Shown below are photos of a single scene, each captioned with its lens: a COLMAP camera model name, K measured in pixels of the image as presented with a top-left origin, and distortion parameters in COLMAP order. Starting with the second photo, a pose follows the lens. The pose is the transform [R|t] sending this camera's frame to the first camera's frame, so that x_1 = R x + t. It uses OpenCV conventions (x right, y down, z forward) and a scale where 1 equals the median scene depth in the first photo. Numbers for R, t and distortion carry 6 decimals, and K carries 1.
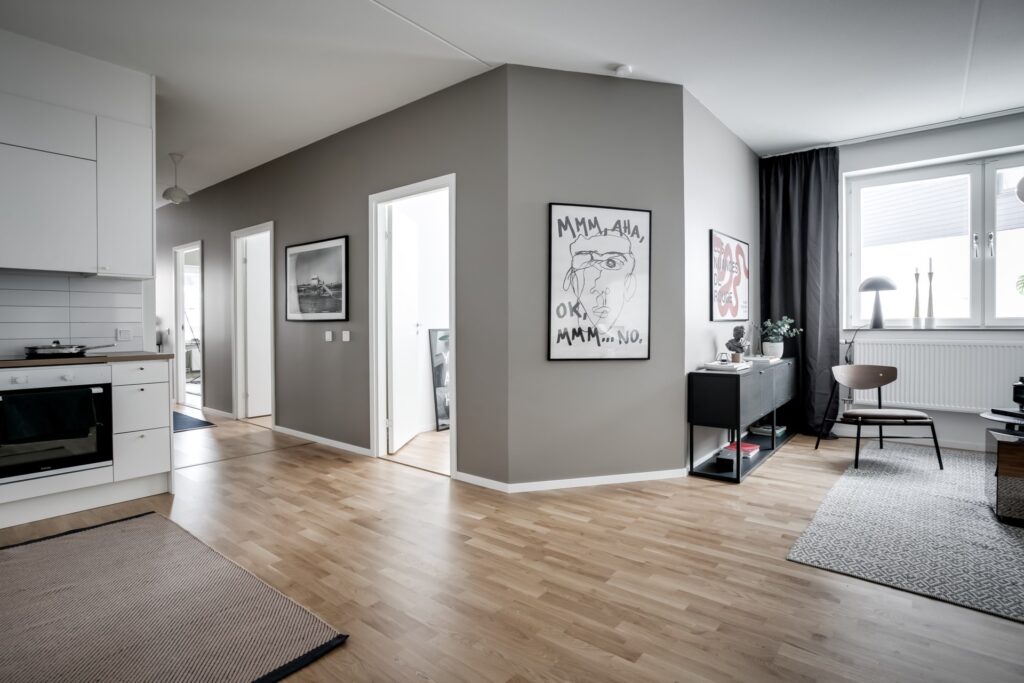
lens RADIAL K [[517.0, 0, 517.4], [0, 517.0, 332.9], [0, 0, 1]] dist [-0.033986, 0.004708]
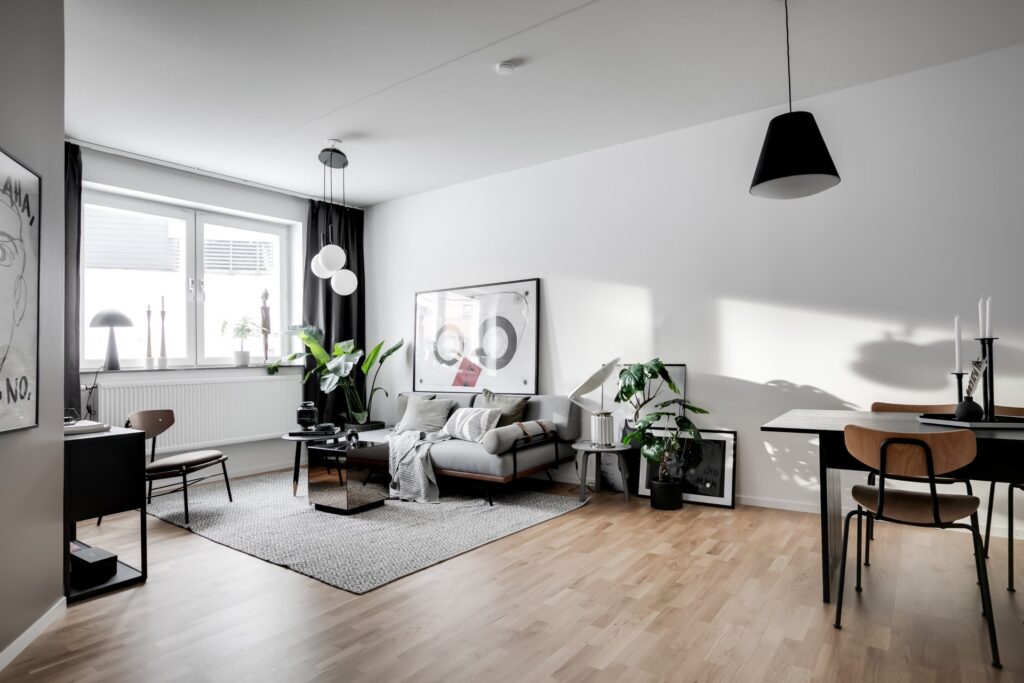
lens RADIAL K [[578.9, 0, 511.6], [0, 578.9, 344.6], [0, 0, 1]] dist [-0.009127, 0.003191]
pose [[-0.035310, 0.022638, 0.999120, -0.439692], [0.039580, 0.998991, -0.021236, -0.006891], [-0.998592, 0.038795, -0.036170, 0.510848]]
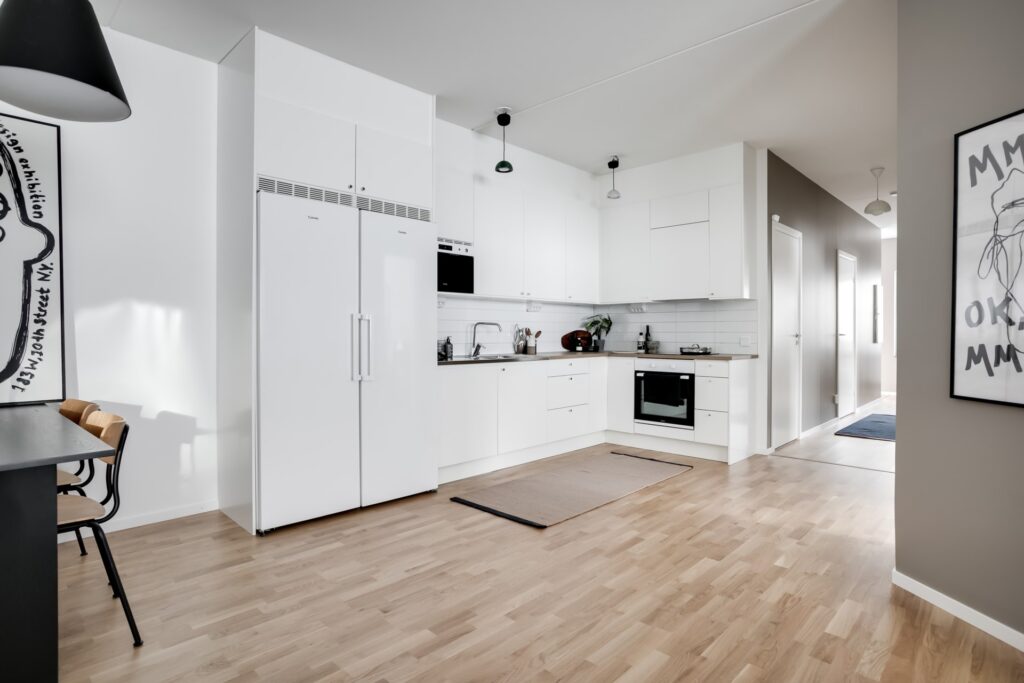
lens RADIAL K [[562.8, 0, 509.7], [0, 562.8, 341.2], [0, 0, 1]] dist [-0.047200, 0.001289]
pose [[-0.112959, 0.017945, -0.993438, 0.742243], [-0.018117, 0.999633, 0.020117, -0.015741], [0.993434, 0.020271, -0.112593, 0.555889]]
